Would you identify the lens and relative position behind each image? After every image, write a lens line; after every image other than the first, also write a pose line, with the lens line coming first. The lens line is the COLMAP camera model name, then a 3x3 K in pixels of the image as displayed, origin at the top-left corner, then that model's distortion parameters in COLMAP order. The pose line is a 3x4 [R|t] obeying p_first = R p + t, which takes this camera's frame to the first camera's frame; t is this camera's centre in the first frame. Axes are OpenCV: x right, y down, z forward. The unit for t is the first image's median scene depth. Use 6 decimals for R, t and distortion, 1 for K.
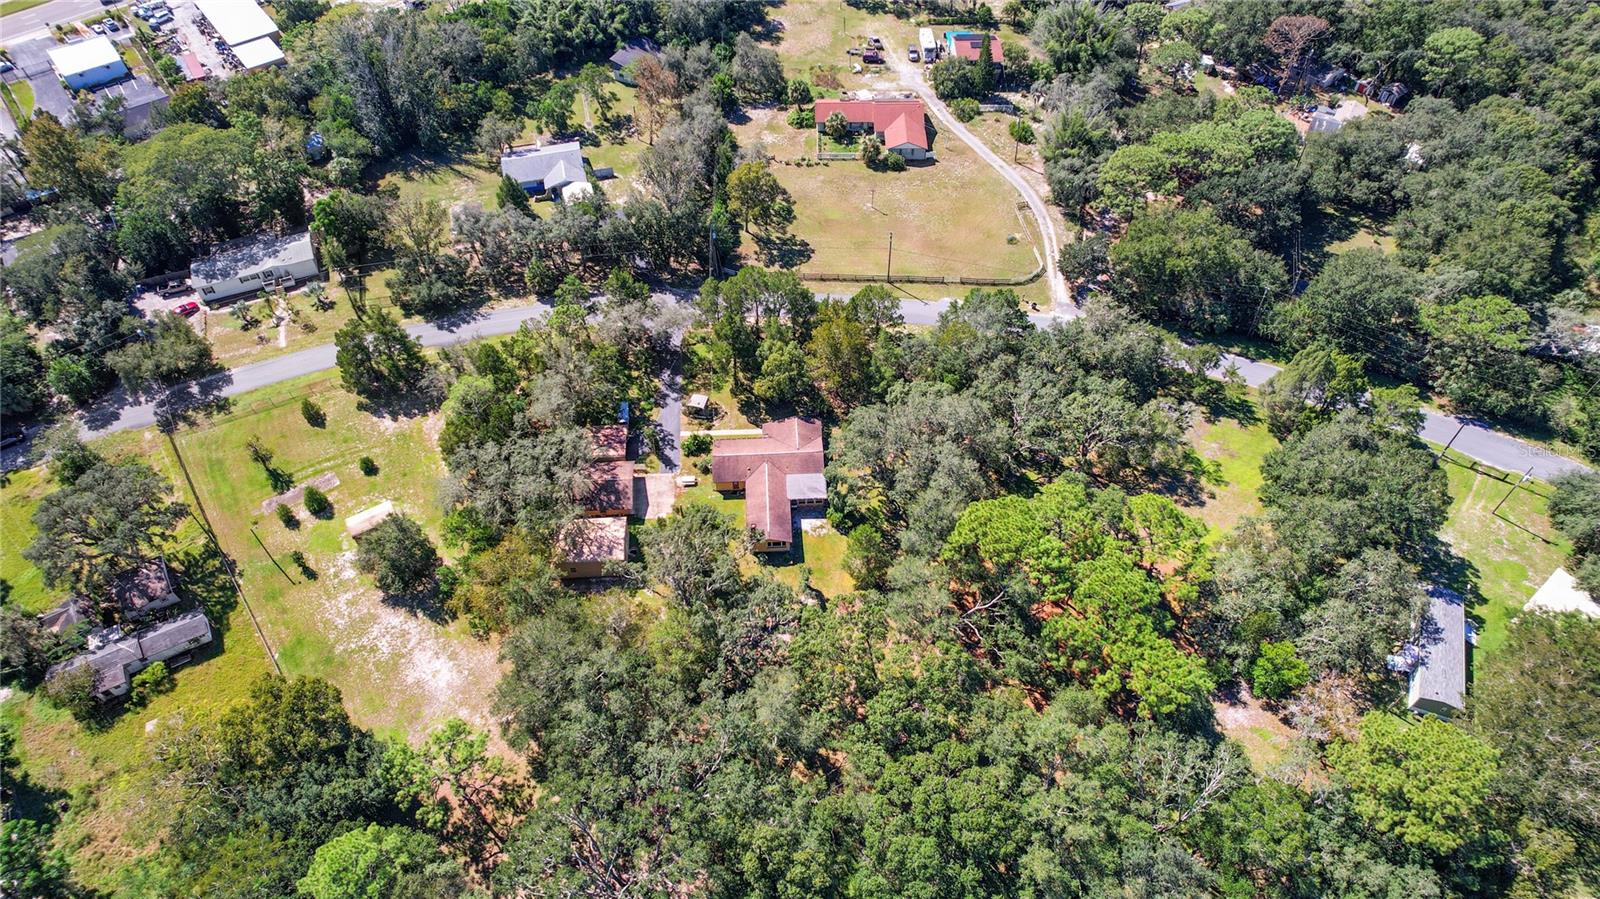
lens RADIAL K [[1027.2, 0, 803.9], [0, 1027.2, 456.0], [0, 0, 1]] dist [-0.088000, 0.078316]
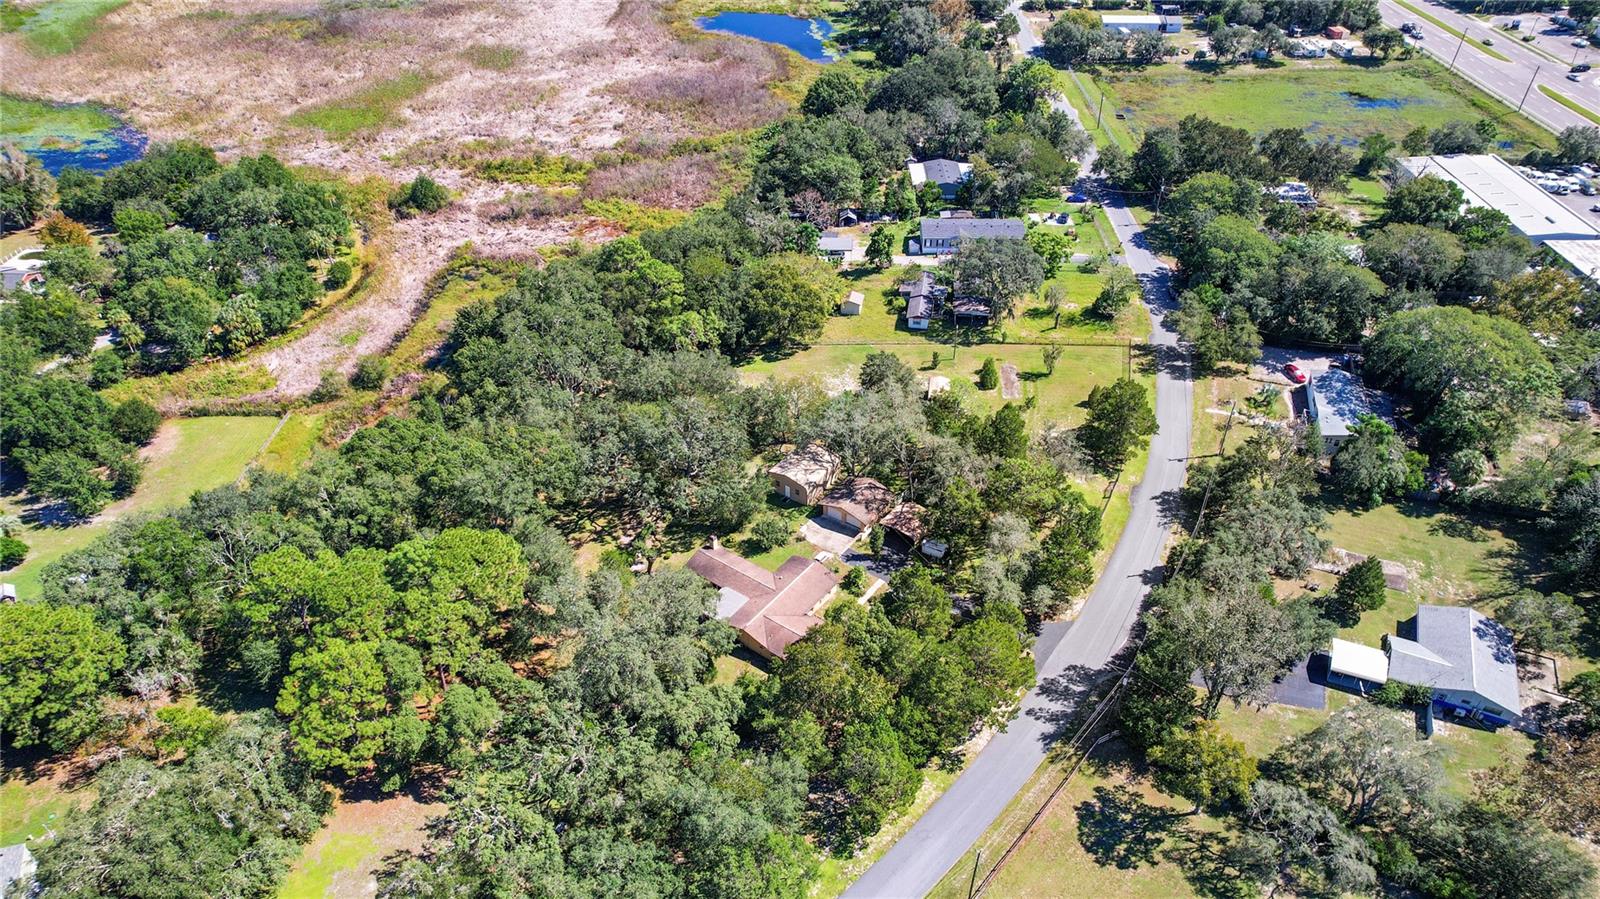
lens RADIAL K [[1027.2, 0, 803.9], [0, 1027.2, 456.0], [0, 0, 1]] dist [-0.088000, 0.078316]
pose [[-0.633789, 0.483211, -0.604003, 0.424450], [-0.578197, 0.222739, 0.784905, -0.724001], [0.513810, 0.846696, 0.138221, 0.731232]]
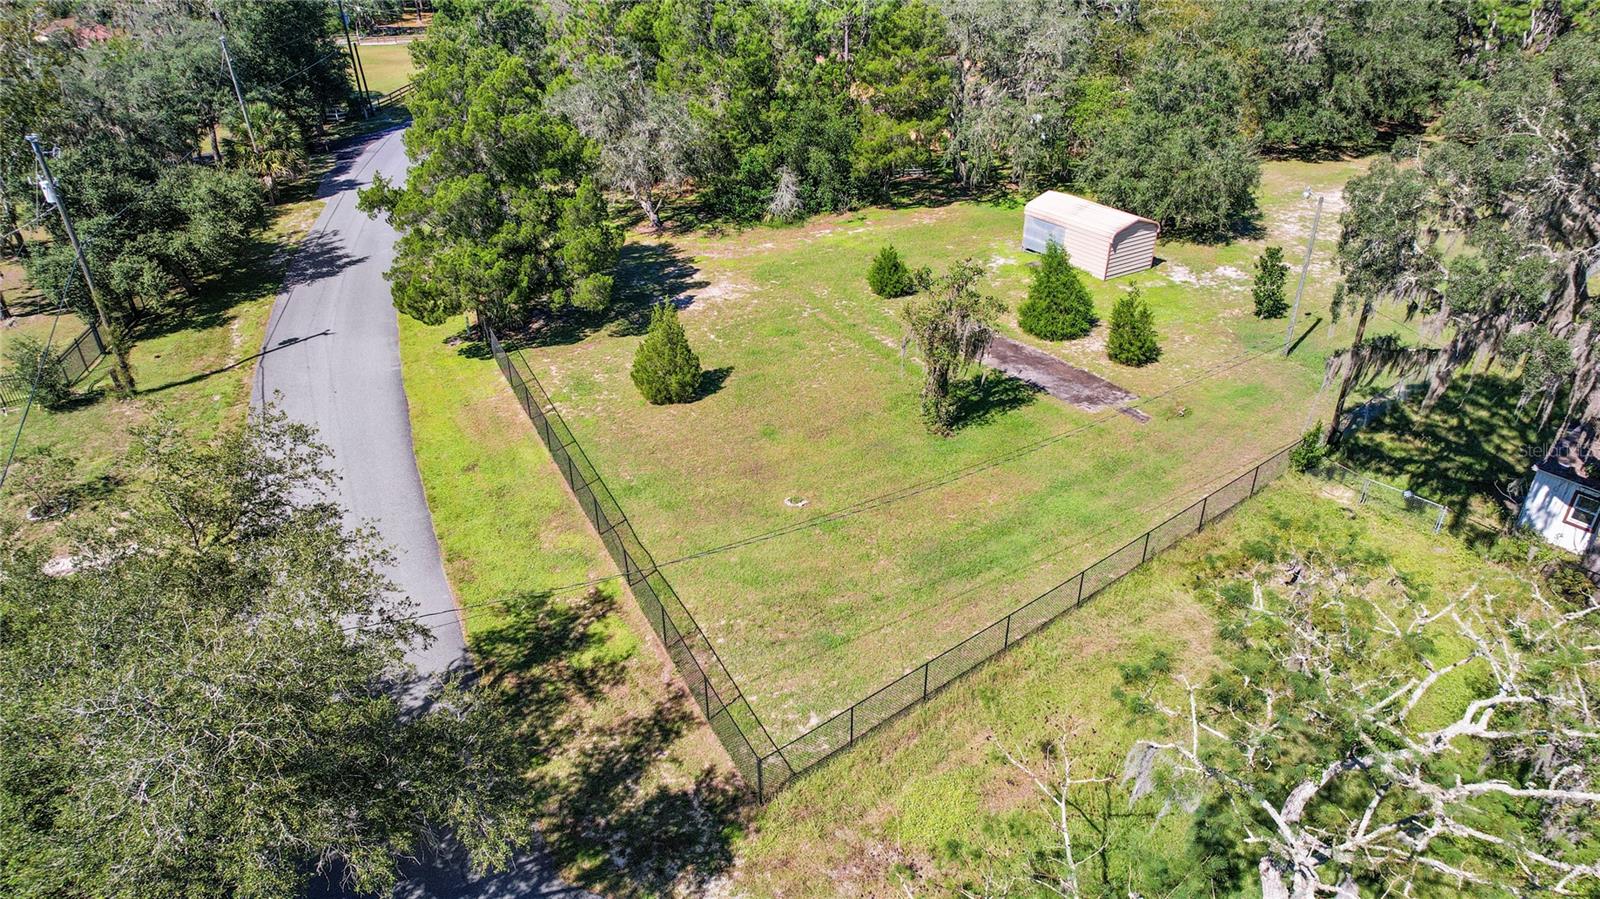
lens RADIAL K [[1027.2, 0, 803.9], [0, 1027.2, 456.0], [0, 0, 1]] dist [-0.088000, 0.078316]
pose [[-0.037559, -0.483600, 0.874483, -0.729518], [0.766325, 0.547707, 0.335803, -0.092734], [-0.641354, 0.682750, 0.350024, 0.896715]]
